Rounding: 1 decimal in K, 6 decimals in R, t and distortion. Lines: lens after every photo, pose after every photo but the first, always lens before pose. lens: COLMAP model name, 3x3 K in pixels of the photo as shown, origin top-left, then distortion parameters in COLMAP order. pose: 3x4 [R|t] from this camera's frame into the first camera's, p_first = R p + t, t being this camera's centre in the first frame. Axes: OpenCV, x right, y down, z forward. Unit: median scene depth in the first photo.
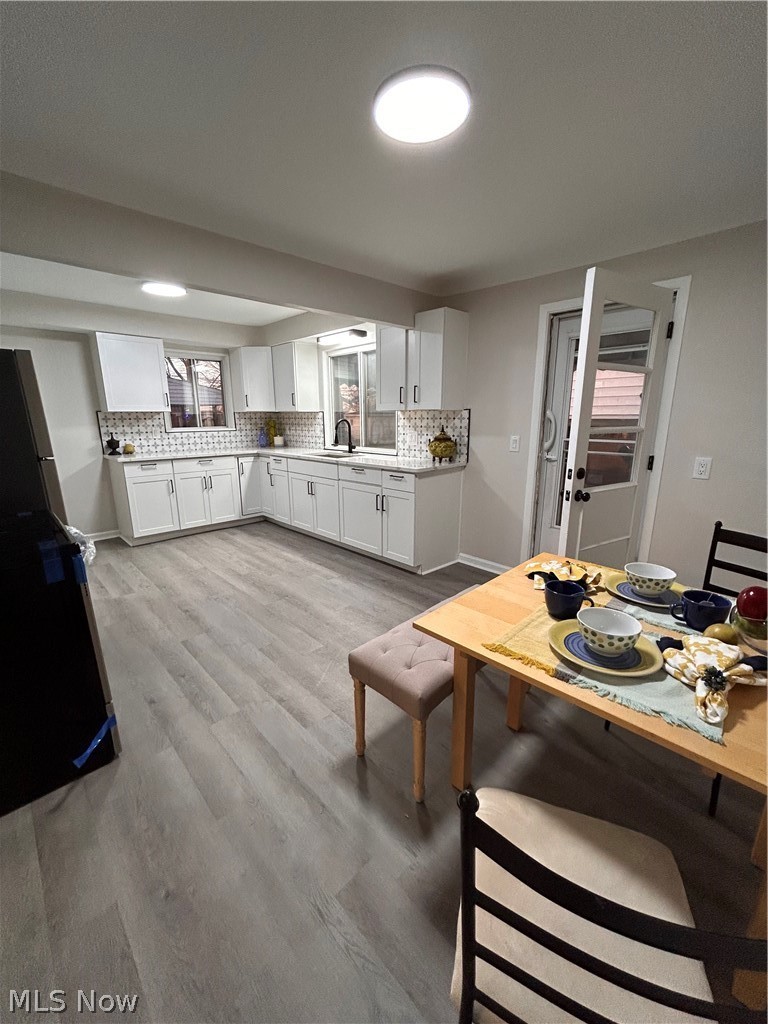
lens RADIAL K [[410.6, 0, 385.3], [0, 410.6, 514.6], [0, 0, 1]] dist [-0.002806, -0.000082]
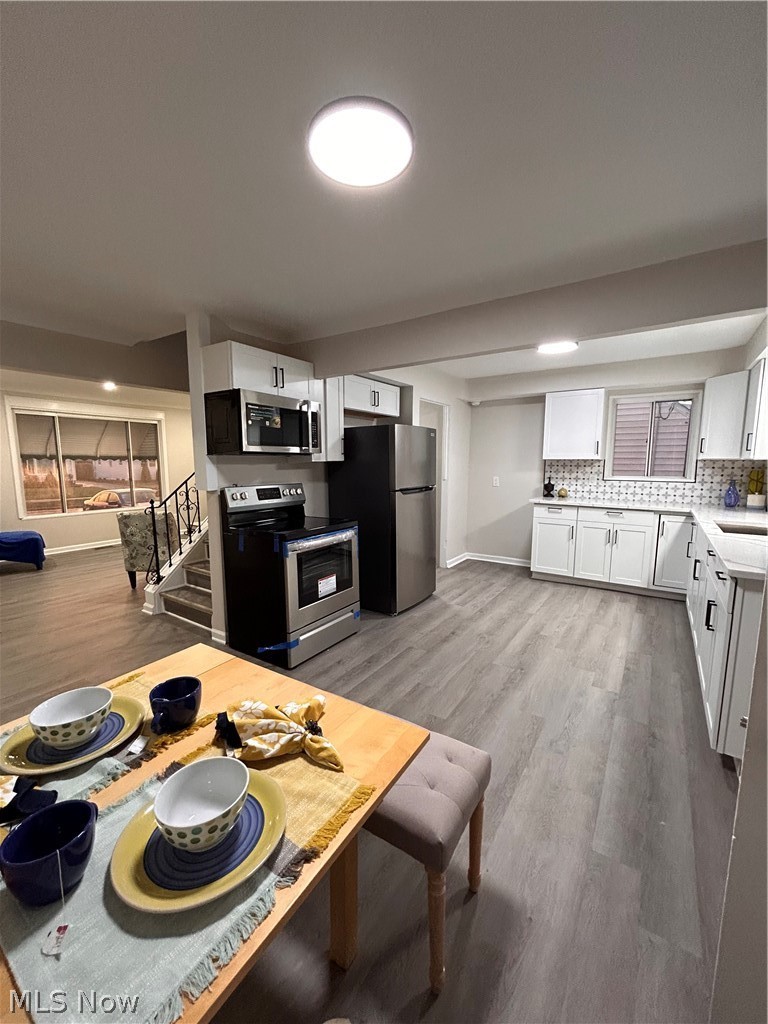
lens RADIAL K [[410.6, 0, 385.2], [0, 410.6, 513.9], [0, 0, 1]] dist [-0.002806, -0.000082]
pose [[0.213153, 0.129122, -0.968449, 0.333587], [-0.234718, 0.968967, 0.077531, -0.079900], [0.948406, 0.210786, 0.236845, 0.308696]]
